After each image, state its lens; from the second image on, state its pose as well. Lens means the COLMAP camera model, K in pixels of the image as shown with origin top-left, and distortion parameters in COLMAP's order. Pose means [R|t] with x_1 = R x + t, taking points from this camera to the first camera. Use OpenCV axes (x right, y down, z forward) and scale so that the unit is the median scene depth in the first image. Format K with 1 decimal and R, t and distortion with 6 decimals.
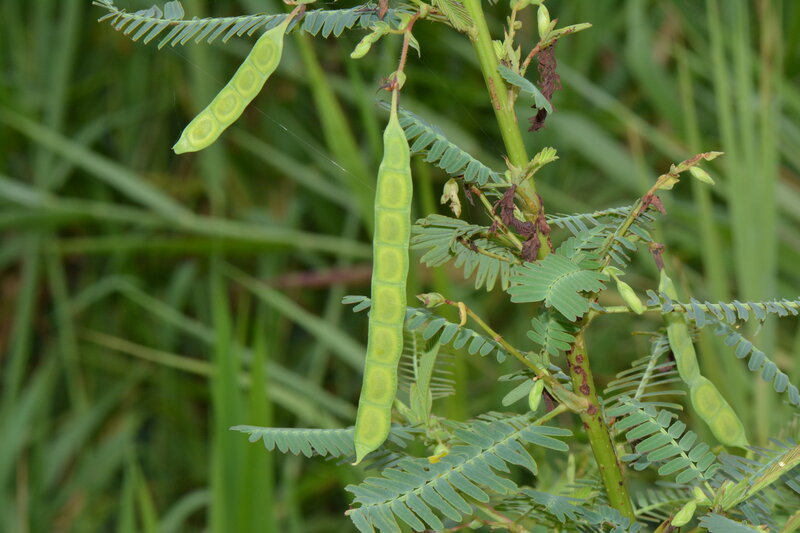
lens RADIAL K [[4438.5, 0, 400.0], [0, 4438.5, 266.5], [0, 0, 1]] dist [0.192544, -3.440933]
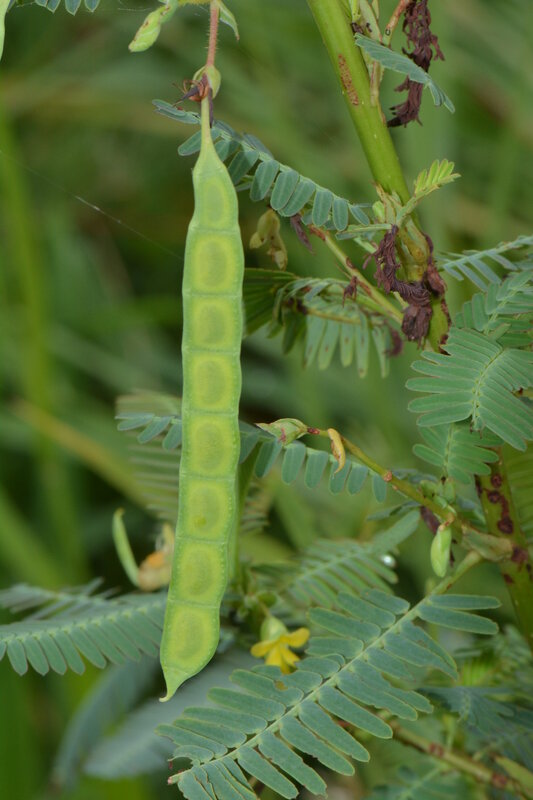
lens RADIAL K [[4438.5, 0, 266.5], [0, 4438.5, 400.0], [0, 0, 1]] dist [0.192544, -3.440933]
pose [[0.985798, -0.093022, 0.139818, -0.080144], [0.075368, 0.989079, 0.126656, -0.074026], [-0.150073, -0.114319, 0.982043, 0.392801]]
